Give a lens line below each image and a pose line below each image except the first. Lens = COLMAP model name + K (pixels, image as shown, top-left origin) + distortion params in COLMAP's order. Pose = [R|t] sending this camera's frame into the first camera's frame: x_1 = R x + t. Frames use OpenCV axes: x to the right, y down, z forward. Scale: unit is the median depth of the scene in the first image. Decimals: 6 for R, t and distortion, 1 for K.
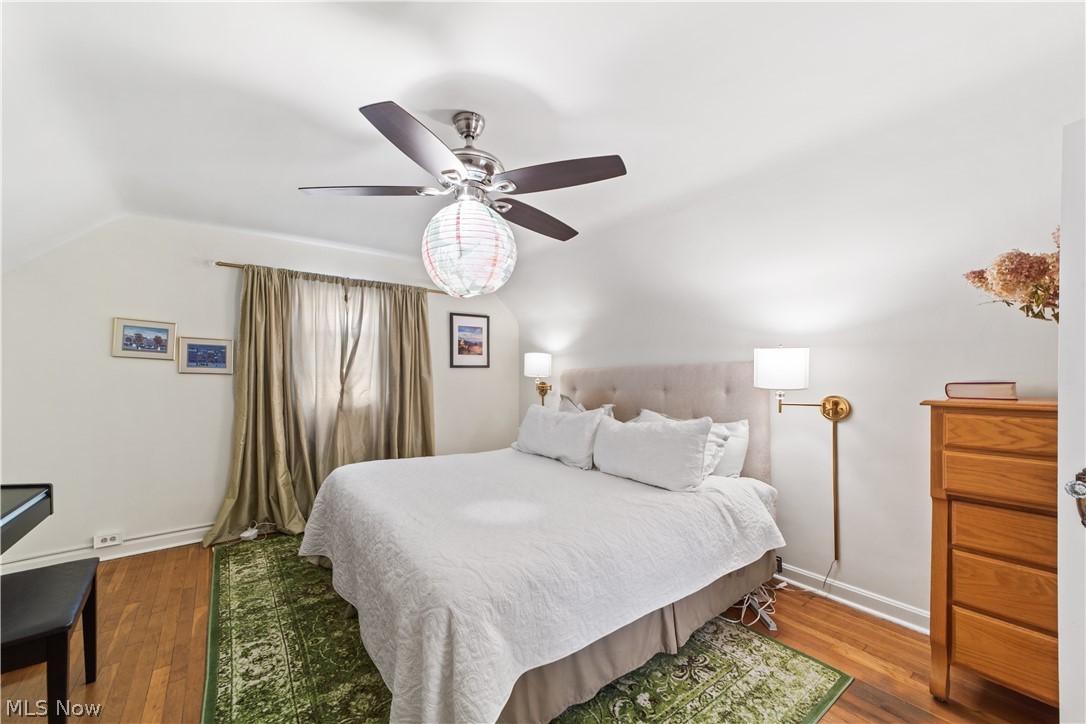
lens RADIAL K [[422.2, 0, 539.8], [0, 422.2, 371.8], [0, 0, 1]] dist [-0.028241, 0.014606]
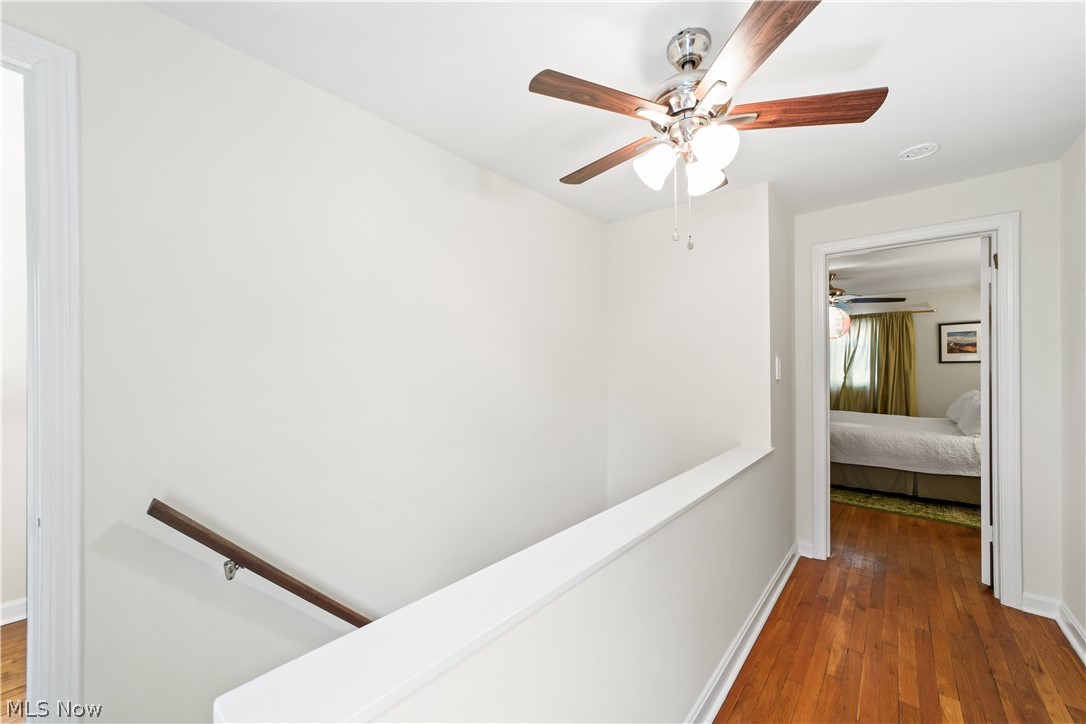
lens RADIAL K [[407.7, 0, 547.8], [0, 407.7, 366.2], [0, 0, 1]] dist [0.000457, 0.000015]
pose [[0.206090, -0.002710, -0.978529, 1.058130], [0.008592, 0.999963, -0.000960, -0.012893], [0.978495, -0.008210, 0.206106, -0.682790]]
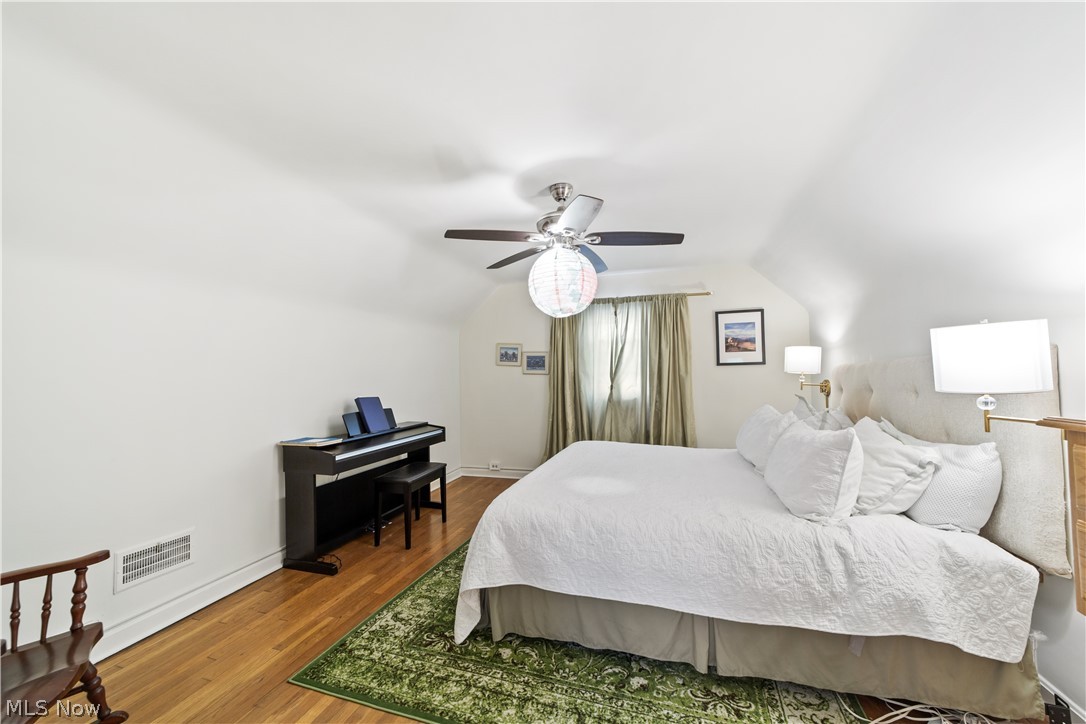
lens RADIAL K [[419.3, 0, 543.0], [0, 419.3, 362.0], [0, 0, 1]] dist [-0.001811, 0.000285]
pose [[0.581060, -0.031671, -0.813244, 0.463302], [0.017463, 0.999498, -0.026447, 0.001195], [0.813673, 0.001166, 0.581321, 0.087771]]
